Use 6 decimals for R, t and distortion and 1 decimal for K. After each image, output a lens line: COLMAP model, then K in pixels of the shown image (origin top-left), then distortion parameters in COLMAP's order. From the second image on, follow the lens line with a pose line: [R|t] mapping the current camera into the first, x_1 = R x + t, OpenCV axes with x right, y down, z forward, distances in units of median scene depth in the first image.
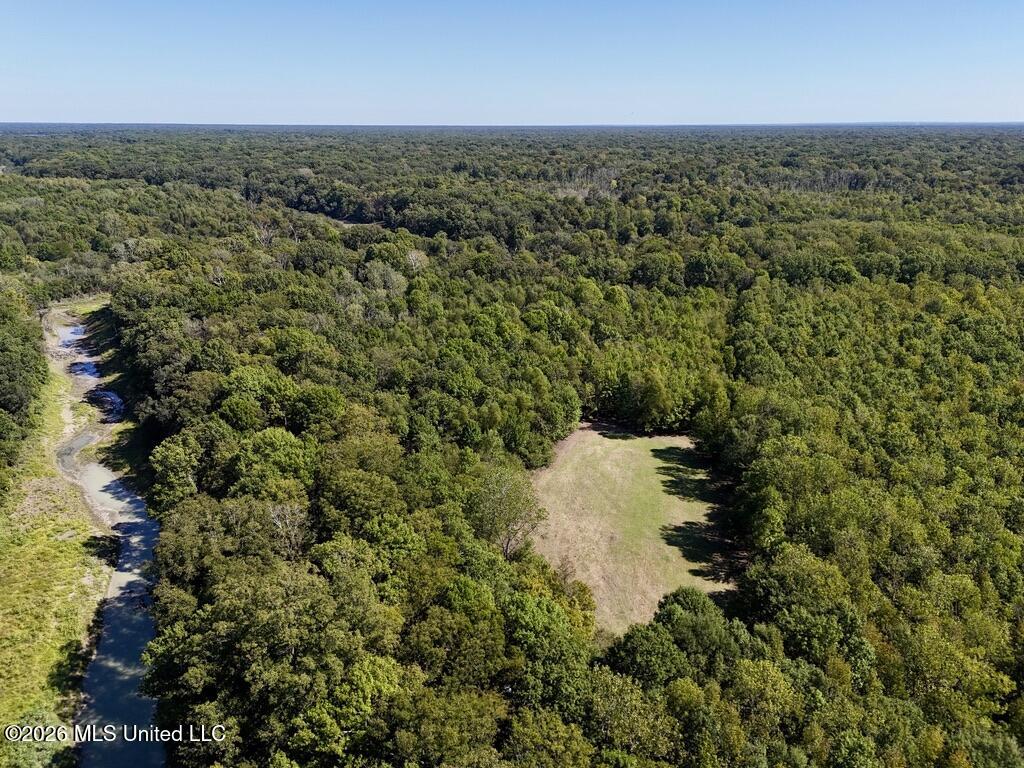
lens RADIAL K [[753.7, 0, 512.0], [0, 753.7, 384.0], [0, 0, 1]] dist [0.083163, -0.080209]
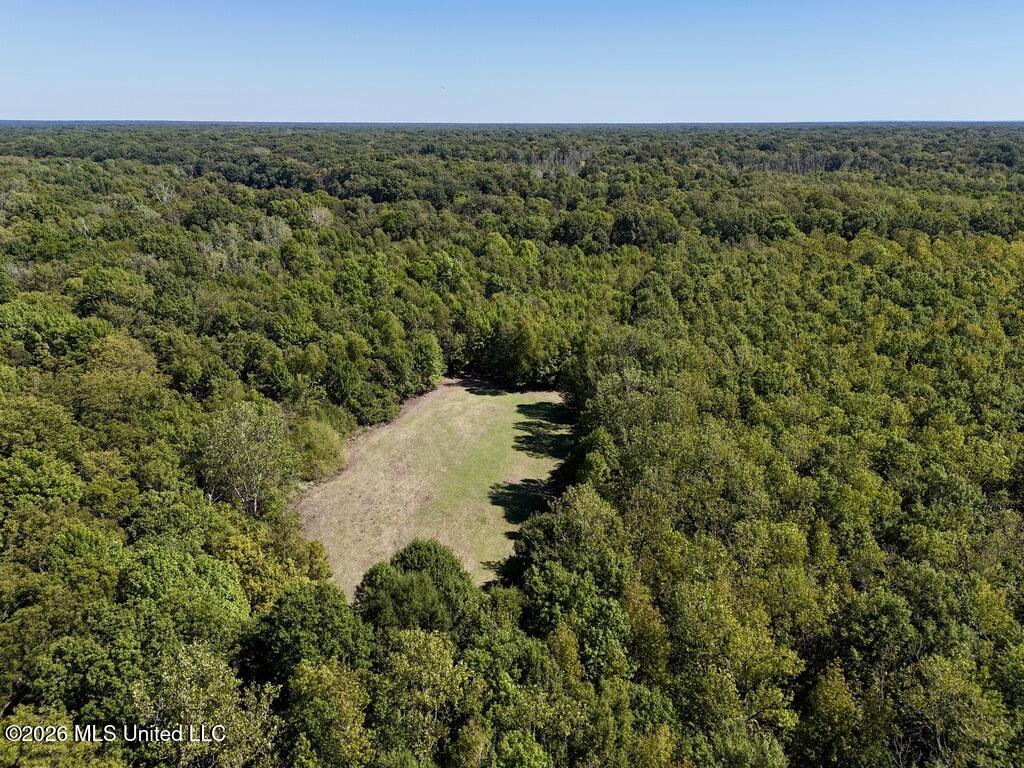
lens RADIAL K [[753.7, 0, 512.0], [0, 753.7, 384.0], [0, 0, 1]] dist [0.083163, -0.080209]
pose [[0.999989, -0.001384, 0.004524, 0.129262], [0.001378, 0.999998, 0.001367, 0.046001], [-0.004526, -0.001361, 0.999989, 0.104849]]
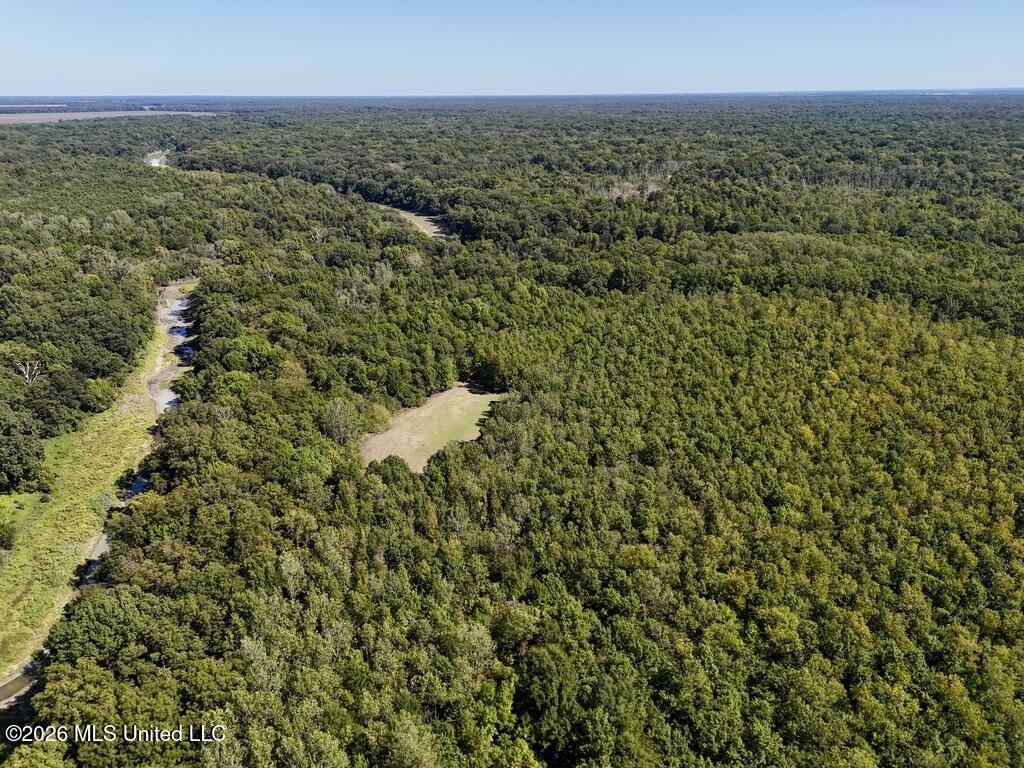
lens RADIAL K [[753.7, 0, 512.0], [0, 753.7, 384.0], [0, 0, 1]] dist [0.083163, -0.080209]
pose [[0.984706, 0.057105, -0.164601, 0.359440], [-0.051071, 0.997867, 0.040664, -0.010711], [0.166572, -0.031636, 0.985522, -0.395076]]
